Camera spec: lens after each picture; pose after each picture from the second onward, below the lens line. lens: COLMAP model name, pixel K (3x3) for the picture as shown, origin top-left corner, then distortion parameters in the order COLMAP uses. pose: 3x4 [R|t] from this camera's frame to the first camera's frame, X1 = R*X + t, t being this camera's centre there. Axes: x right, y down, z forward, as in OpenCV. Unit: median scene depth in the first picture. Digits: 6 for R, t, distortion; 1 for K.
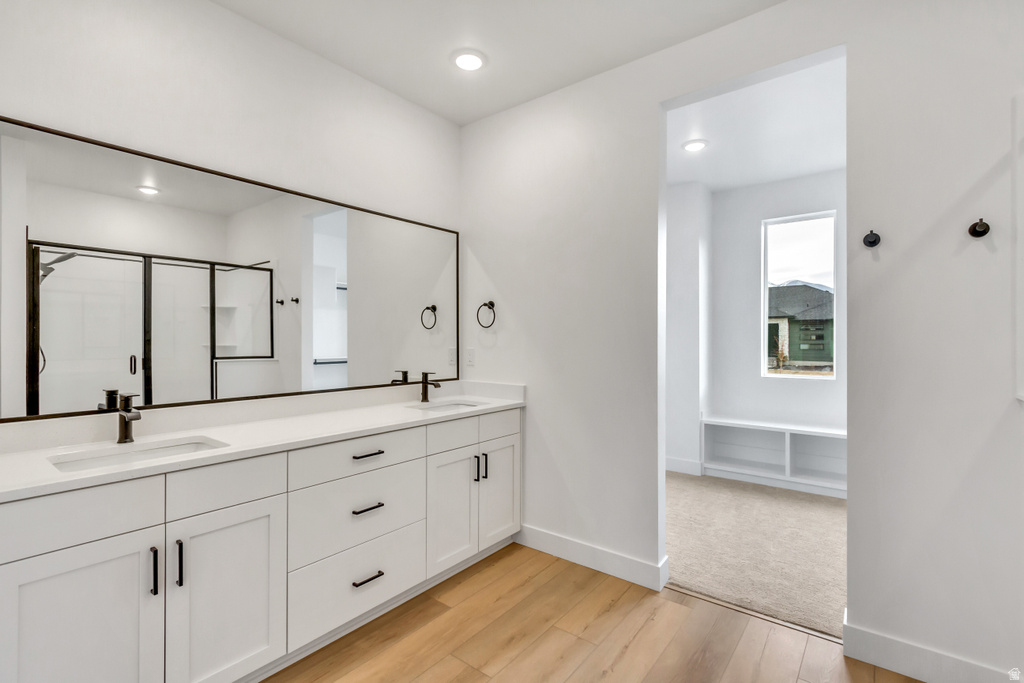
lens RADIAL K [[472.4, 0, 508.4], [0, 472.4, 341.9], [0, 0, 1]] dist [0.005157, -0.000683]
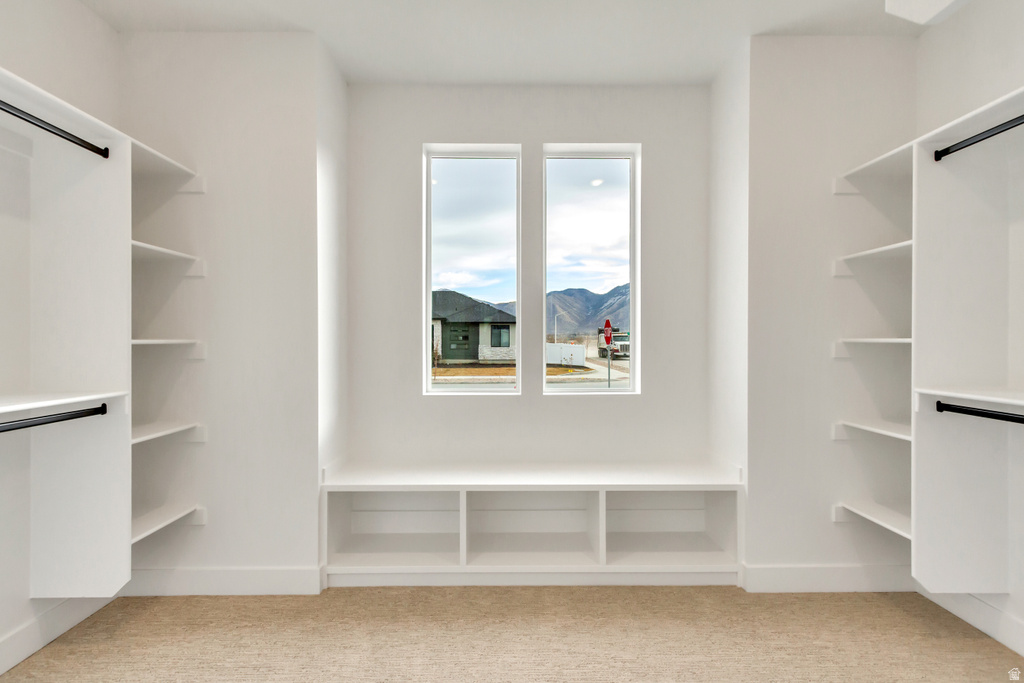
lens RADIAL K [[472.4, 0, 511.6], [0, 472.4, 339.0], [0, 0, 1]] dist [0.005157, -0.000683]
pose [[0.774465, 0.003066, 0.632609, 0.225589], [0.001492, 0.999977, -0.006673, 0.004594], [-0.632614, 0.006112, 0.774443, 0.432593]]
